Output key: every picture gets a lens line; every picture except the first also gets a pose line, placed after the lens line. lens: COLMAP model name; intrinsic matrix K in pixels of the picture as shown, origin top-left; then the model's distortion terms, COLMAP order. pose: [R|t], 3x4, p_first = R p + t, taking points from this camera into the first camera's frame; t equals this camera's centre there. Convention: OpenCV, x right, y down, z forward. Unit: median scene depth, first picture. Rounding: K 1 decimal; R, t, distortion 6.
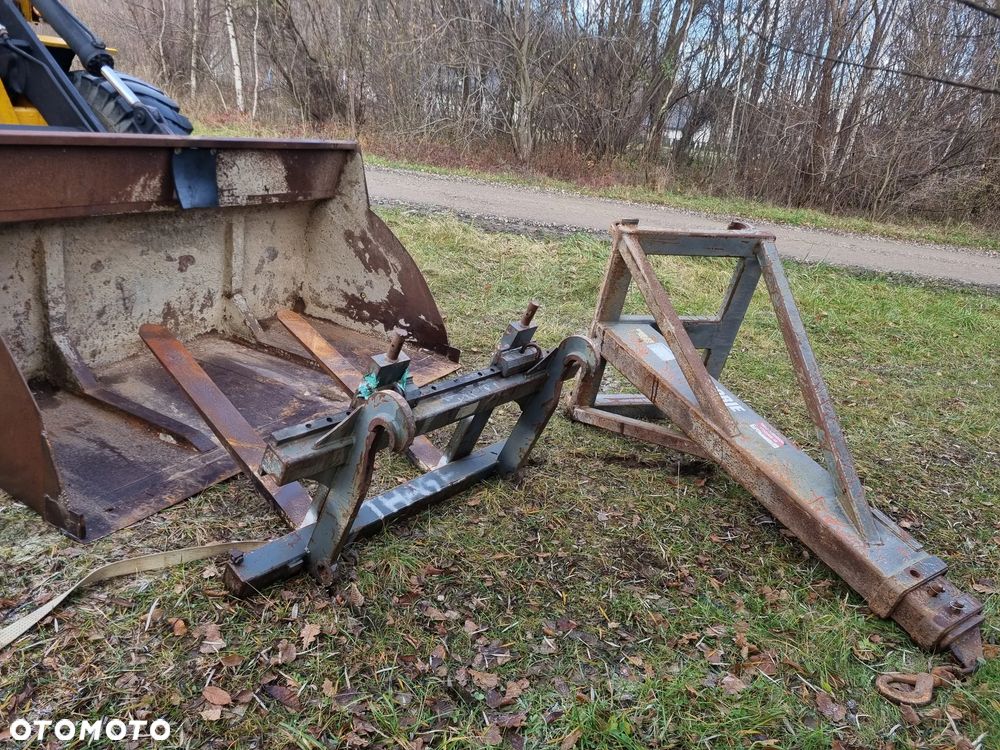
lens RADIAL K [[743.8, 0, 500.0], [0, 743.8, 375.0], [0, 0, 1]] dist [0.039014, -0.002466]
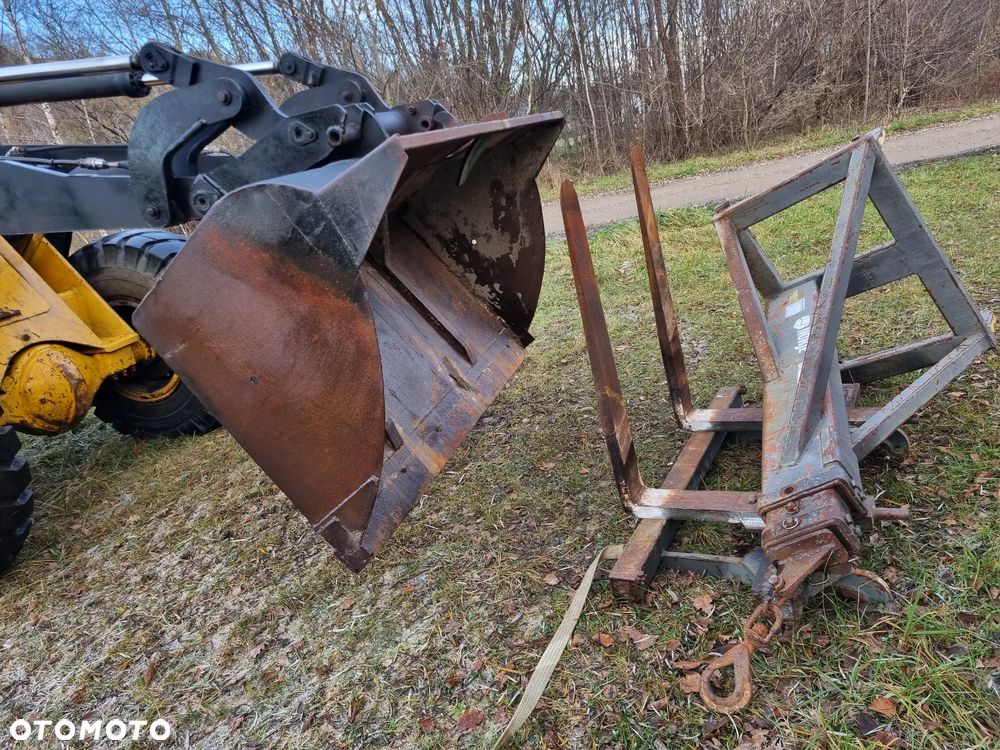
lens RADIAL K [[743.8, 0, 500.0], [0, 743.8, 375.0], [0, 0, 1]] dist [0.039014, -0.002466]
pose [[0.927184, -0.348457, 0.137507, -0.104666], [0.353222, 0.935473, -0.011128, -0.013849], [-0.124756, 0.058888, 0.990438, -0.019479]]
